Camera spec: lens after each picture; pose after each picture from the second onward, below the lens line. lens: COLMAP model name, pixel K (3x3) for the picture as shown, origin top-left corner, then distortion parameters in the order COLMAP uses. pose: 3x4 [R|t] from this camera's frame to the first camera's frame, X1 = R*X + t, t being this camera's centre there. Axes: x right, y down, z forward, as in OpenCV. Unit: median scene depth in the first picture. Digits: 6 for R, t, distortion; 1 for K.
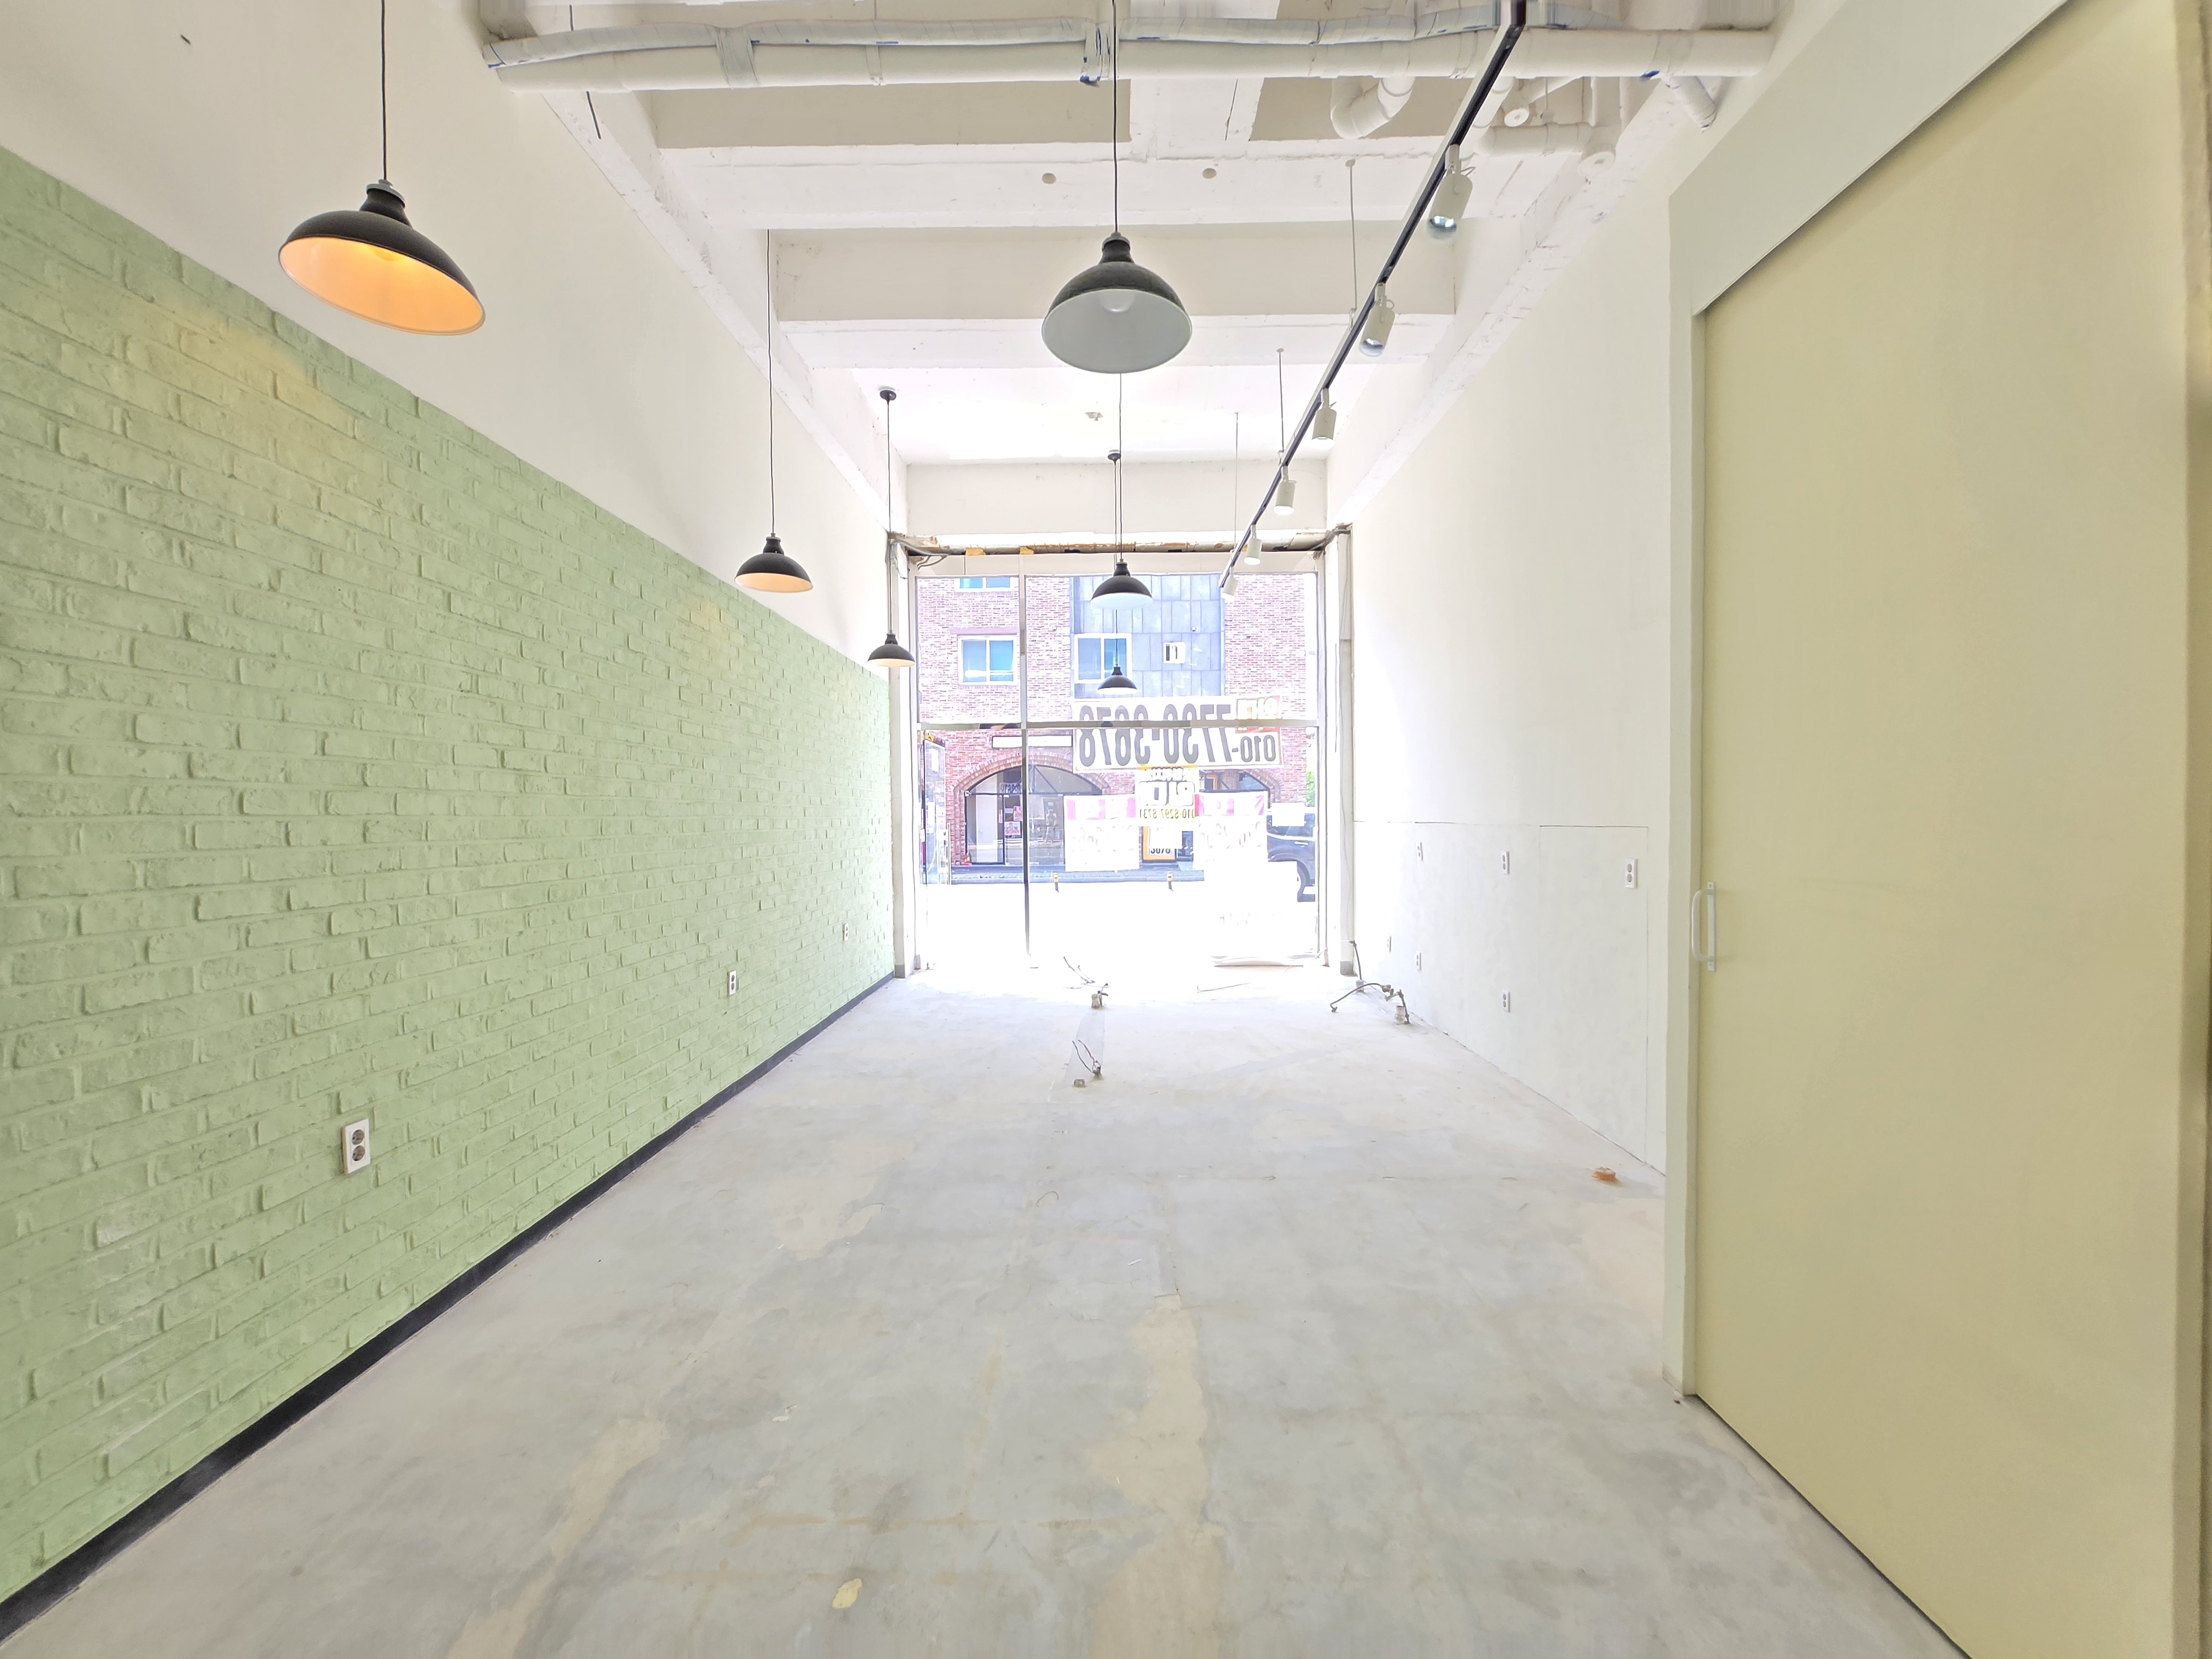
lens RADIAL K [[863.5, 0, 1091.7], [0, 863.5, 838.5], [0, 0, 1]] dist [-0.006656, -0.000341]
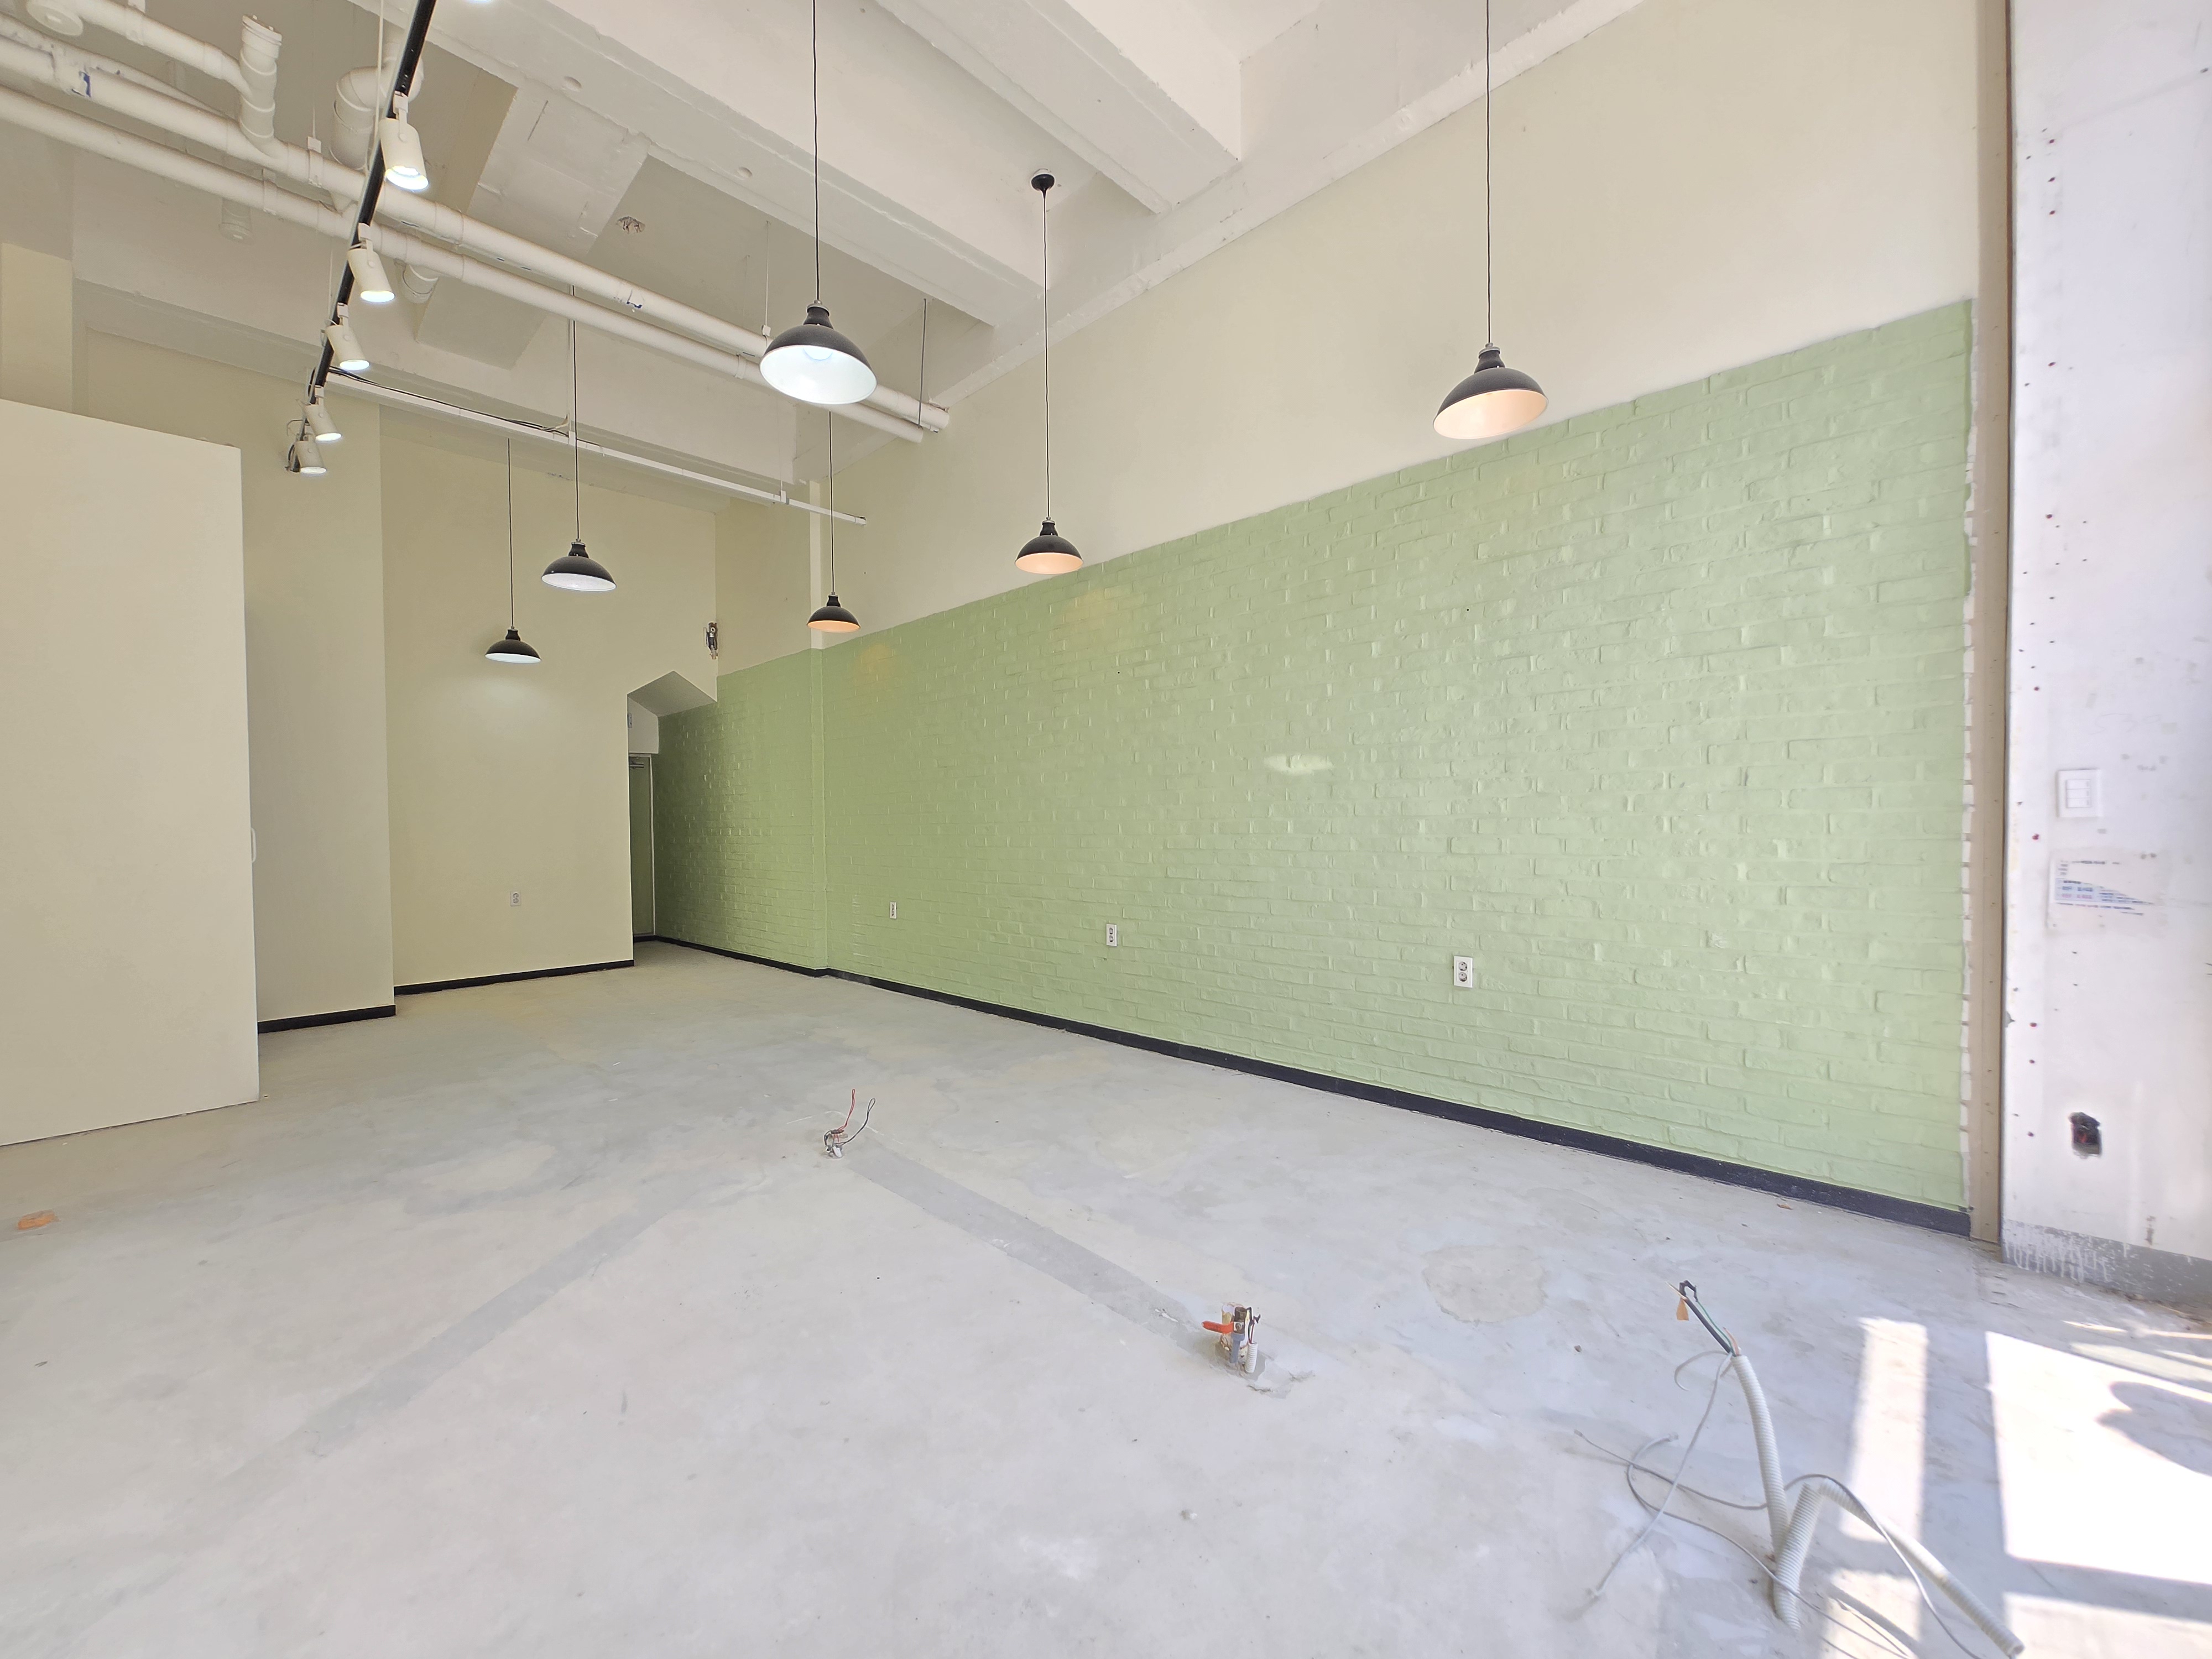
lens RADIAL K [[867.7, 0, 1101.7], [0, 867.7, 838.1], [0, 0, 1]] dist [-0.004694, -0.000080]
pose [[-0.681720, 0.030649, -0.730971, 0.265156], [0.001548, 0.999180, 0.040452, 0.002266], [0.731611, 0.026445, -0.681209, 1.219993]]
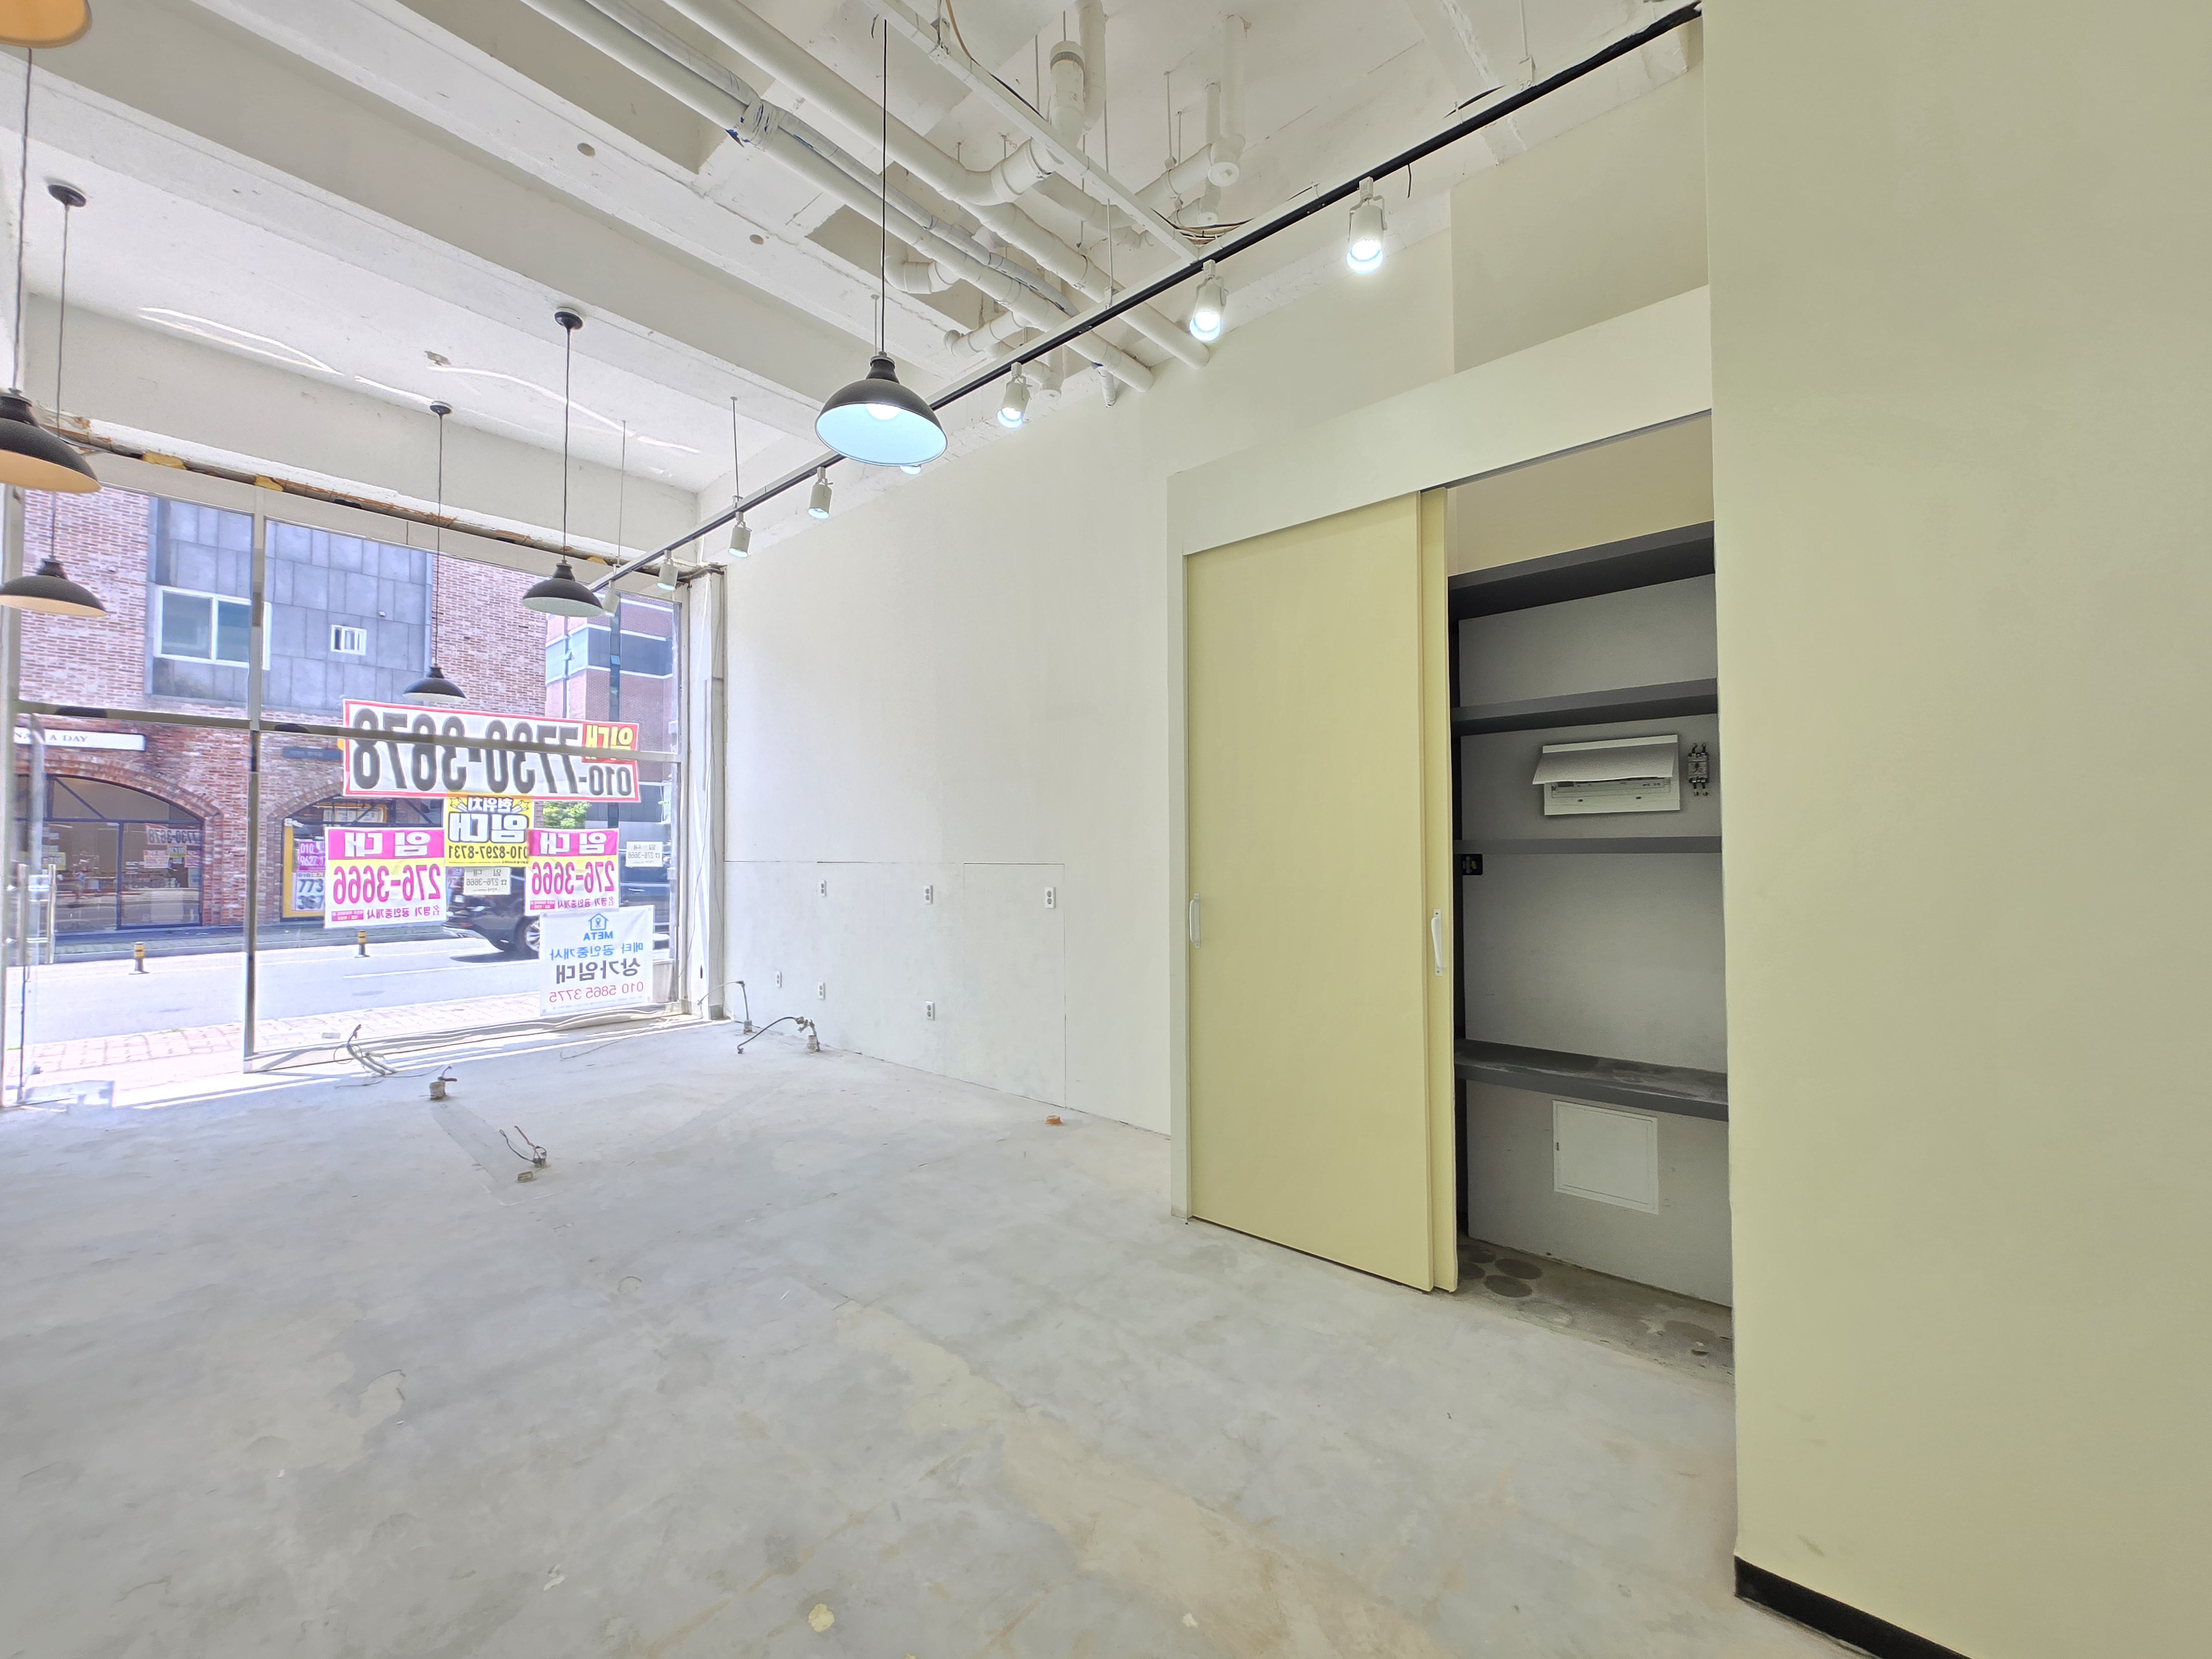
lens RADIAL K [[880.9, 0, 1118.8], [0, 880.9, 830.0], [0, 0, 1]] dist [-0.008689, -0.000058]
pose [[0.641498, 0.026713, 0.766660, -0.221818], [0.017659, 0.998614, -0.049571, 0.002513], [-0.766922, 0.045338, 0.640137, 0.007500]]
